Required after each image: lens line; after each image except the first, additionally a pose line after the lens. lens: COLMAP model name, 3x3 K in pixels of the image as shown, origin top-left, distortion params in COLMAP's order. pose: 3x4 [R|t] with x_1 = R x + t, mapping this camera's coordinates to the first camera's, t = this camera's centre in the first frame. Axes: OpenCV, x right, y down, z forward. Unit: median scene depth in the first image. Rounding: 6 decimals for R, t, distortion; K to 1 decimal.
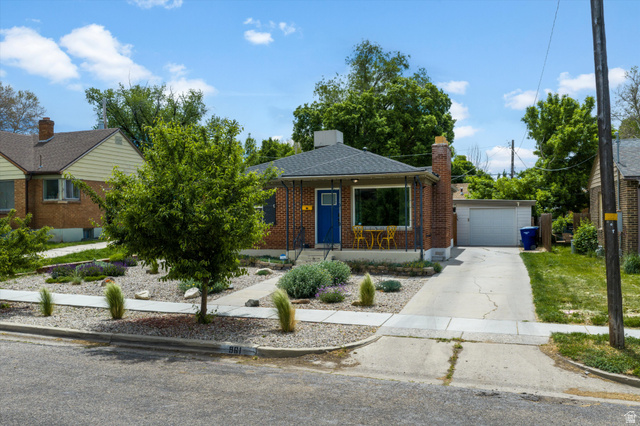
lens RADIAL K [[551.0, 0, 320.7], [0, 551.0, 208.4], [0, 0, 1]] dist [-0.004293, 0.023479]
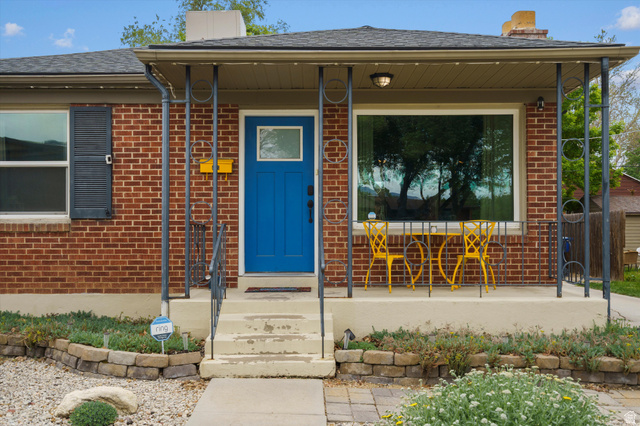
lens RADIAL K [[631.7, 0, 327.5], [0, 631.7, 233.7], [0, 0, 1]] dist [0.015199, 0.000000]
pose [[0.945396, 0.005762, 0.325873, -0.086063], [-0.011344, 0.999820, 0.015233, 0.033555], [-0.325726, -0.018097, 0.945291, 0.627576]]
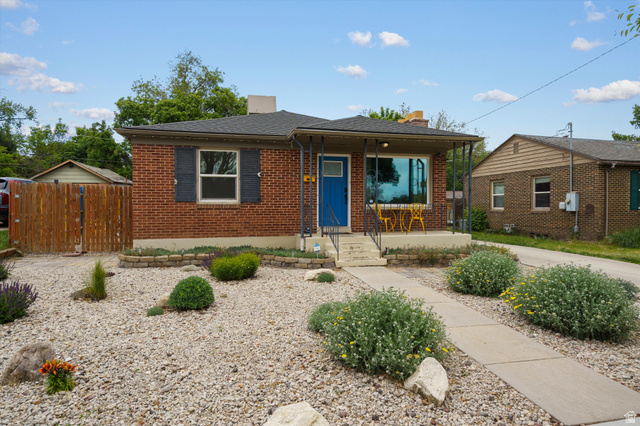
lens RADIAL K [[368.8, 0, 328.4], [0, 368.8, 215.6], [0, 0, 1]] dist [0.001228, 0.002084]
pose [[0.841300, -0.004187, 0.540552, -0.273208], [-0.015014, 0.999403, 0.031109, 0.033245], [-0.540359, -0.034288, 0.840736, 0.577662]]
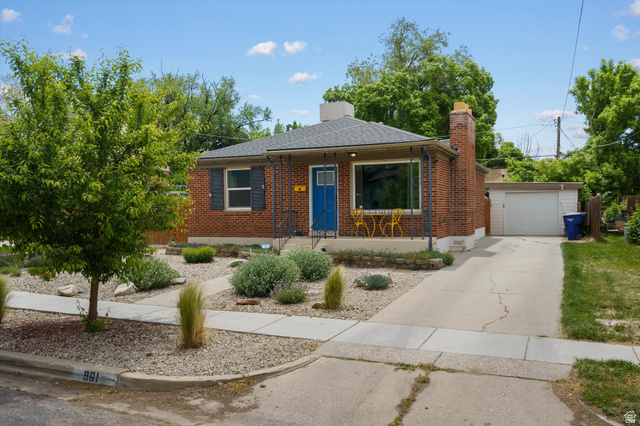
lens RADIAL K [[551.0, 0, 320.1], [0, 551.0, 217.8], [0, 0, 1]] dist [-0.004293, 0.023479]
pose [[0.996263, -0.001270, -0.086358, 0.081377], [0.003944, 0.999518, 0.030803, 0.018291], [0.086277, -0.031029, 0.995788, 0.155806]]
